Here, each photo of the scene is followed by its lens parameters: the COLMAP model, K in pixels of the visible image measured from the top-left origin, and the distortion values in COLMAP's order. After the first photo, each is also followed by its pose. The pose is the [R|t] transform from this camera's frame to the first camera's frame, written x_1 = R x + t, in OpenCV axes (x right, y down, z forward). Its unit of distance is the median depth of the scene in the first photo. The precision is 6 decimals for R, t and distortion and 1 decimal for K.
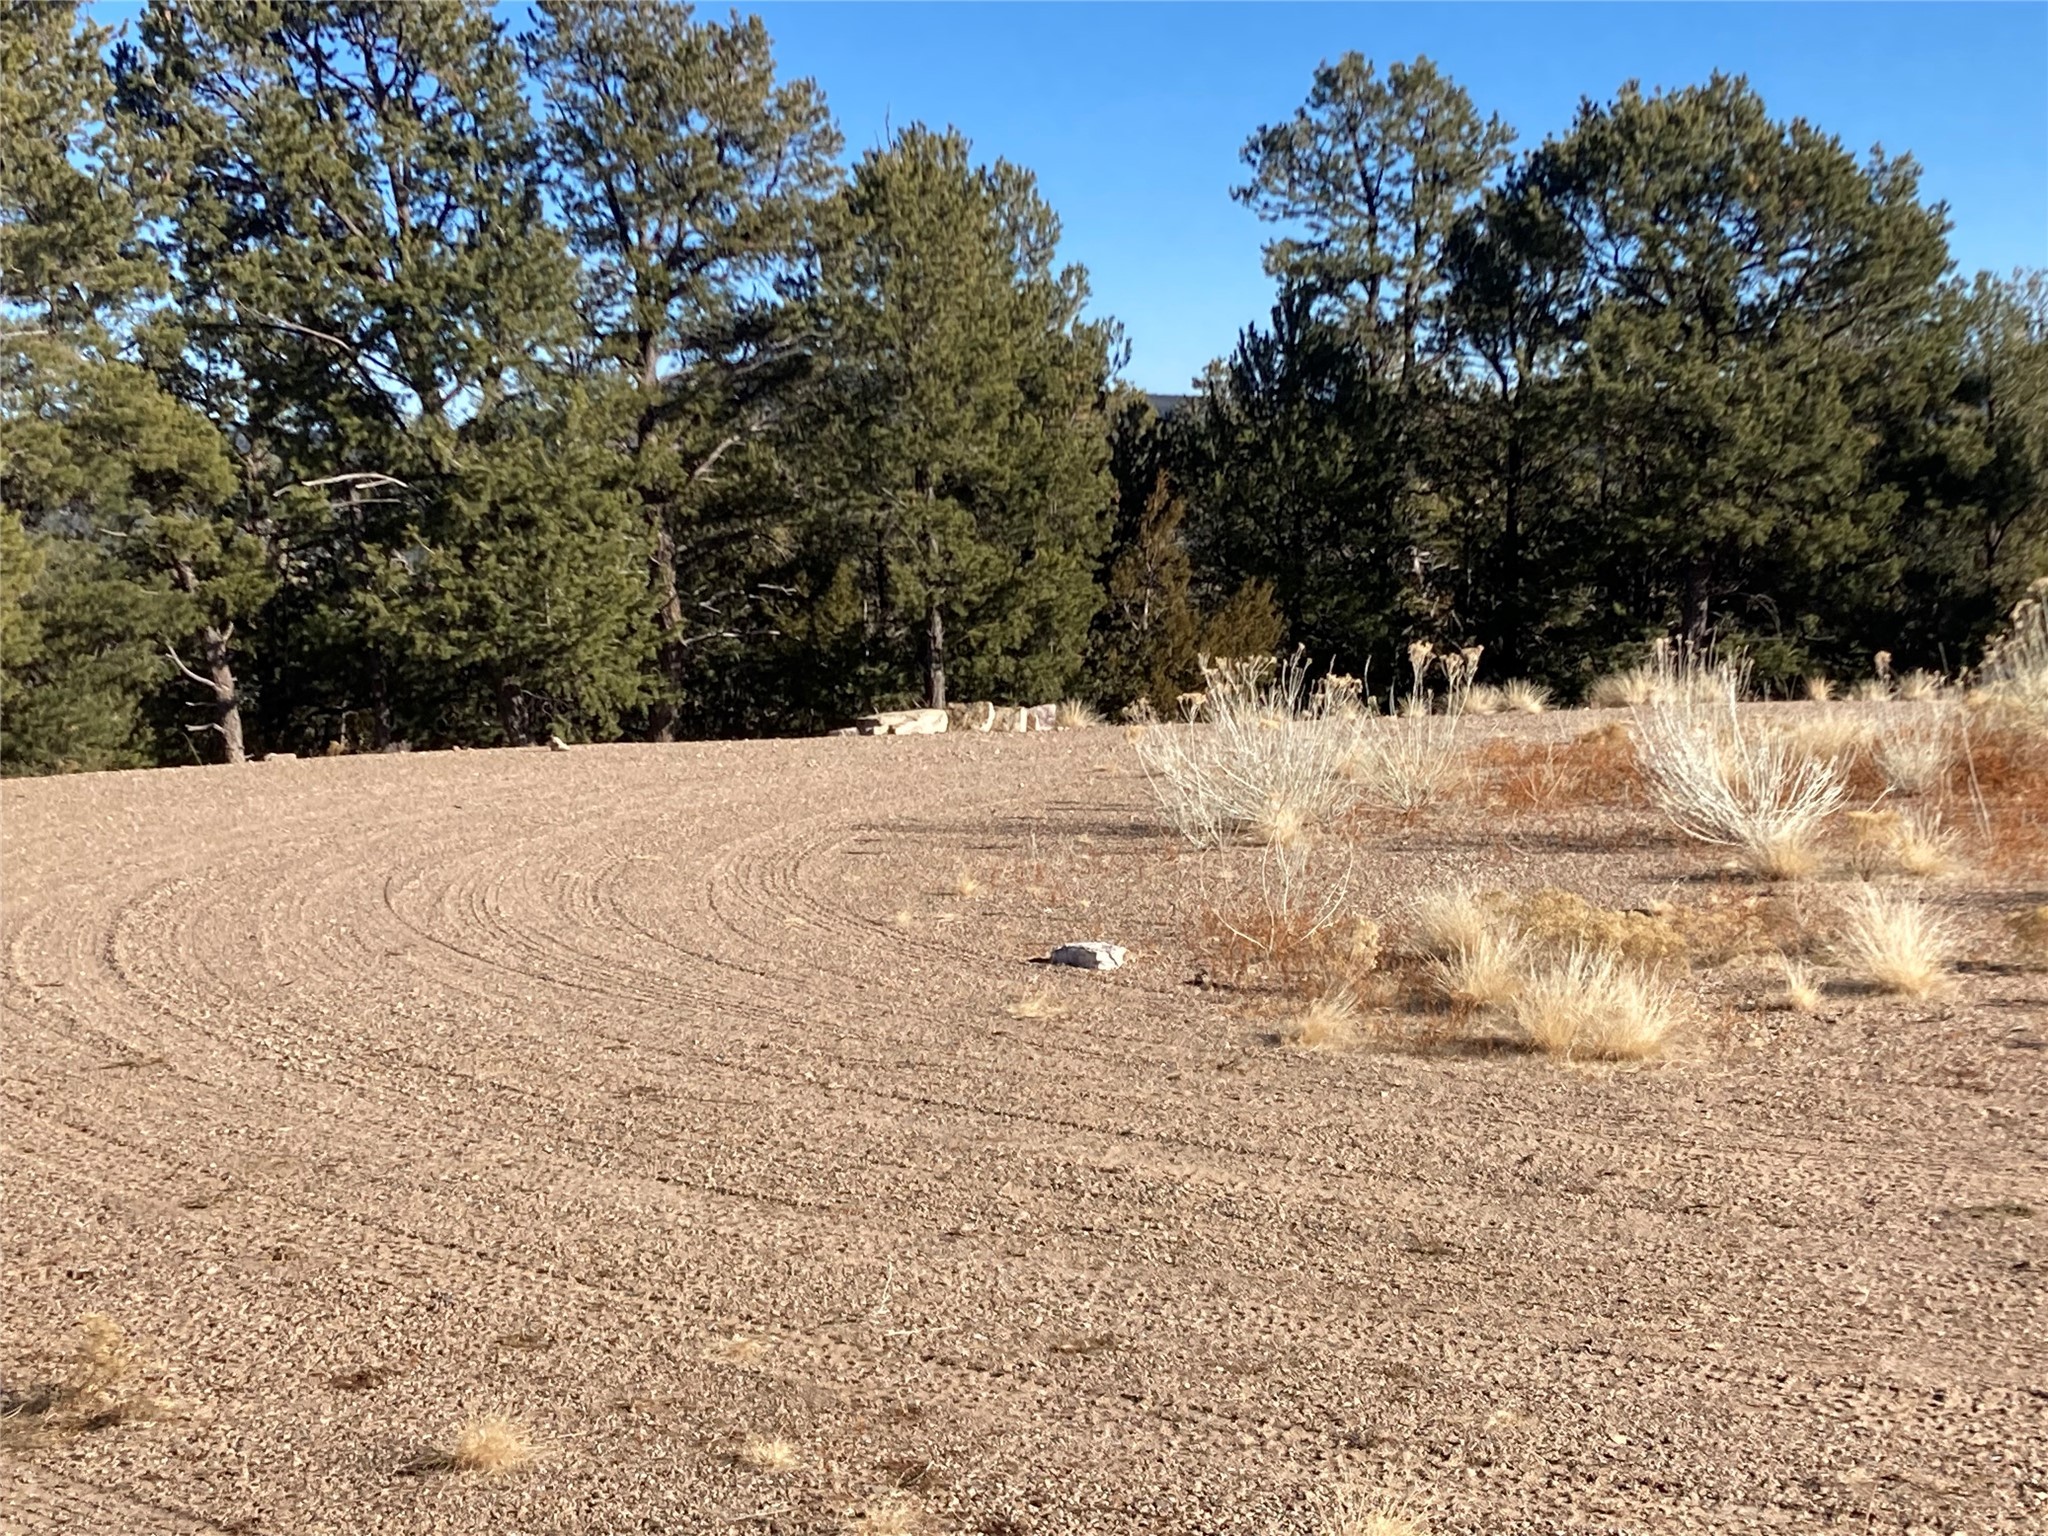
lens RADIAL K [[3214.0, 0, 1024.0], [0, 3214.0, 768.0], [0, 0, 1]] dist [0.222617, 0.023315]
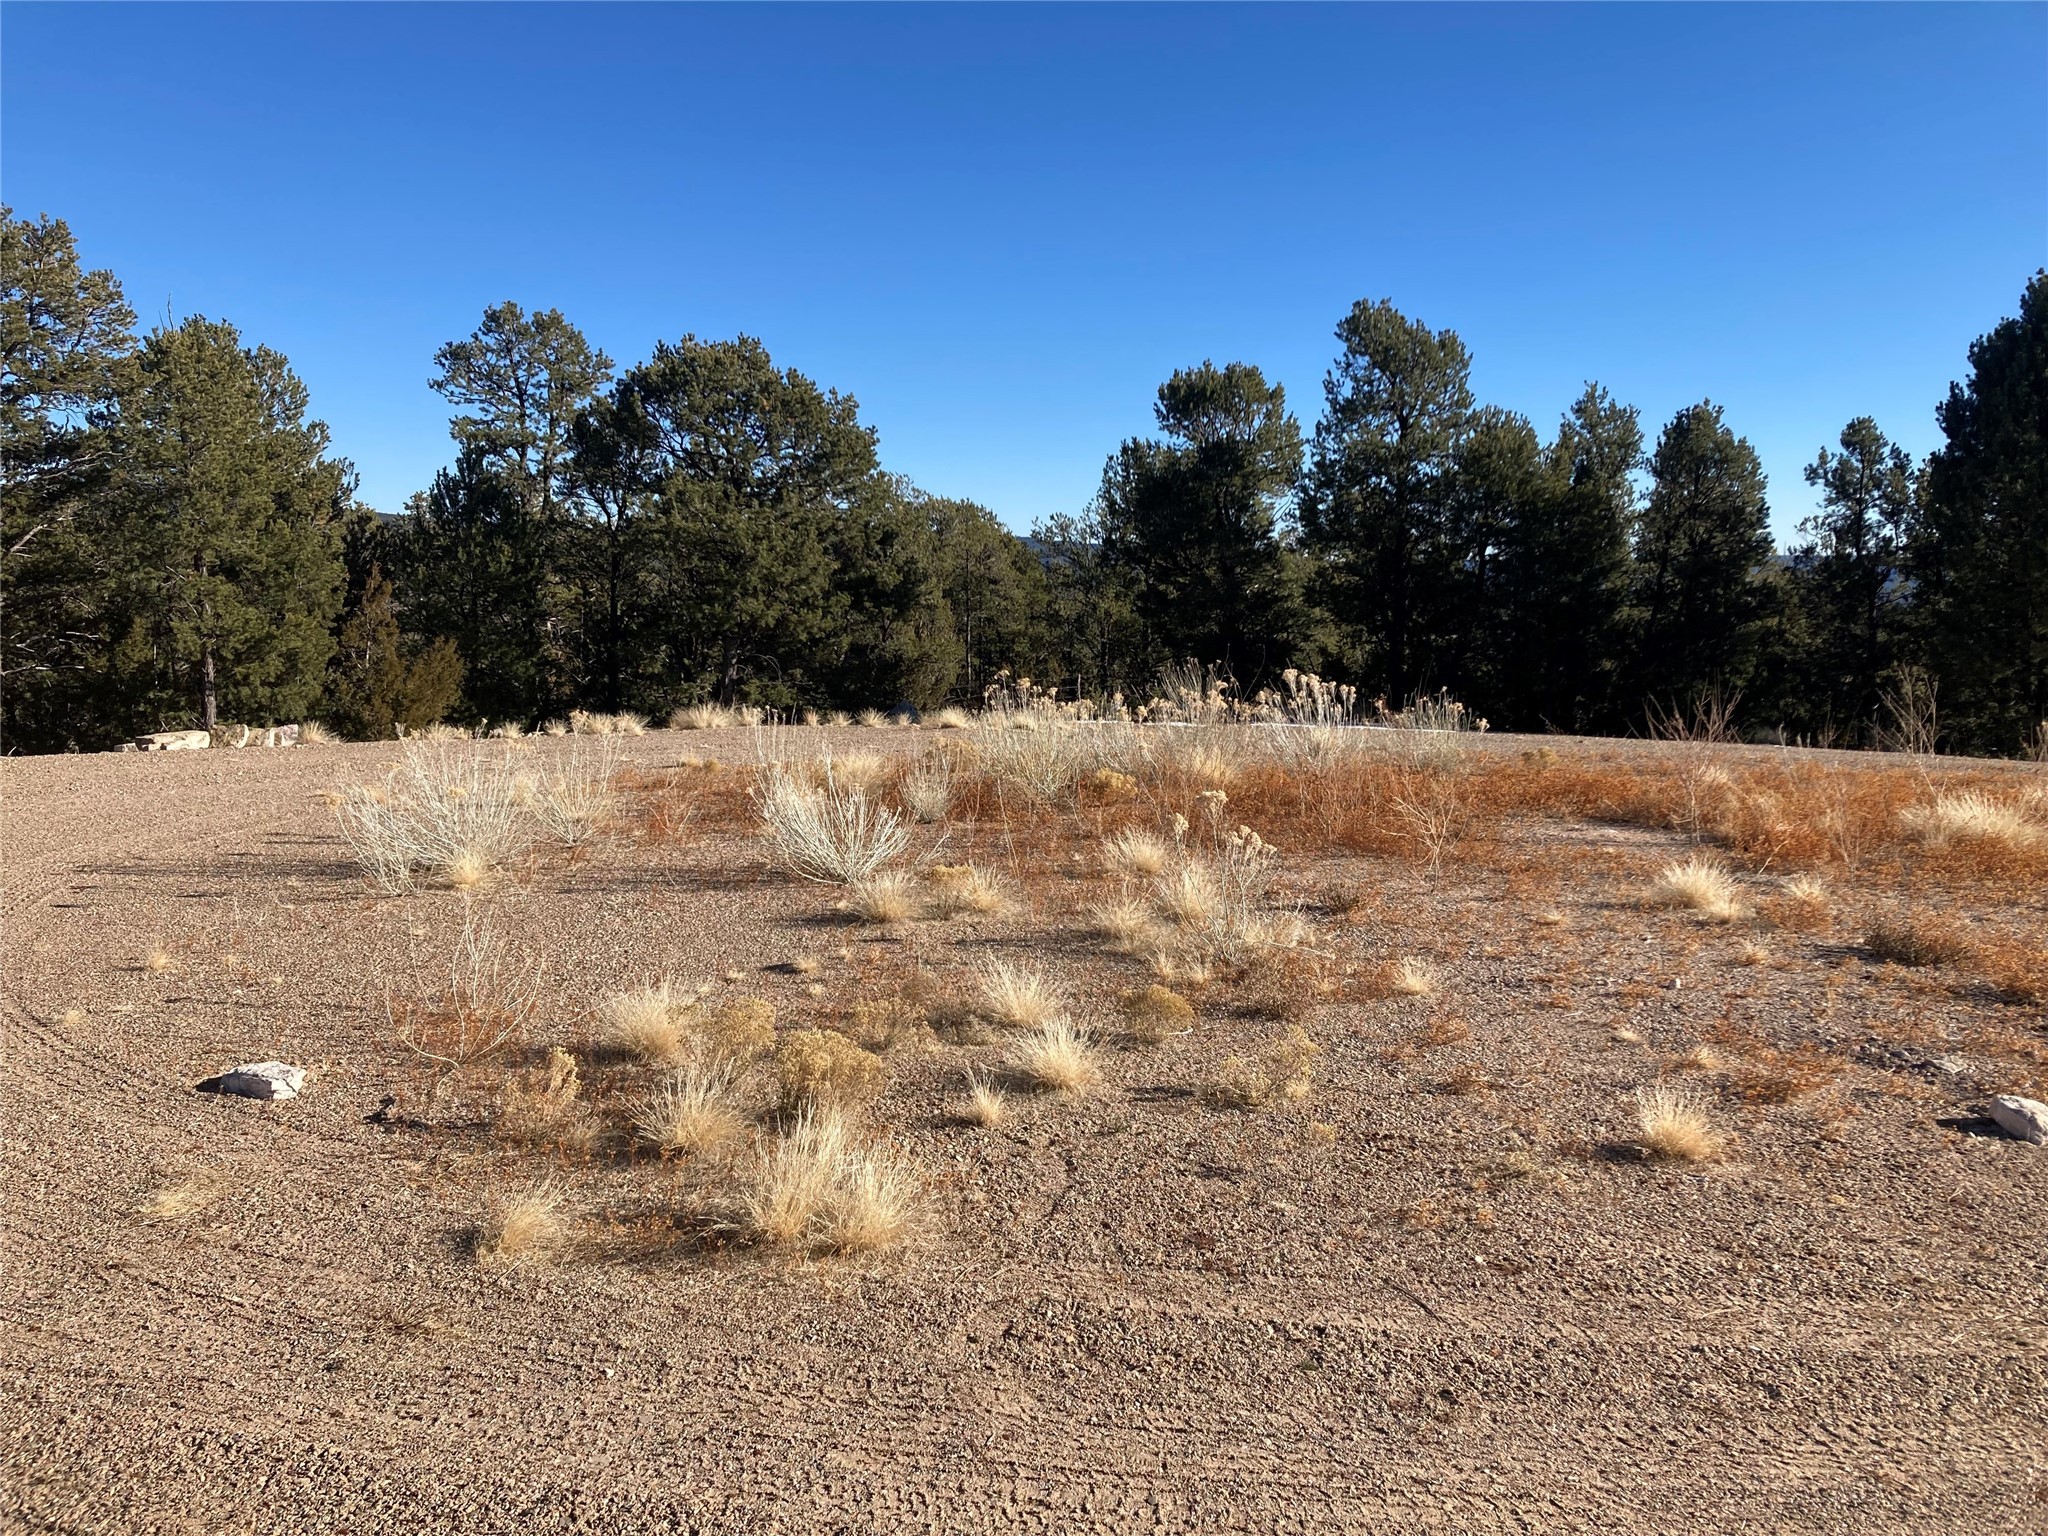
lens RADIAL K [[1670.0, 0, 1024.0], [0, 1670.0, 768.0], [0, 0, 1]] dist [-0.011931, -0.009478]
pose [[0.918972, -0.003074, 0.394310, 0.012826], [-0.007592, 0.999646, 0.025486, -0.019389], [-0.394249, -0.026415, 0.918624, 0.176115]]
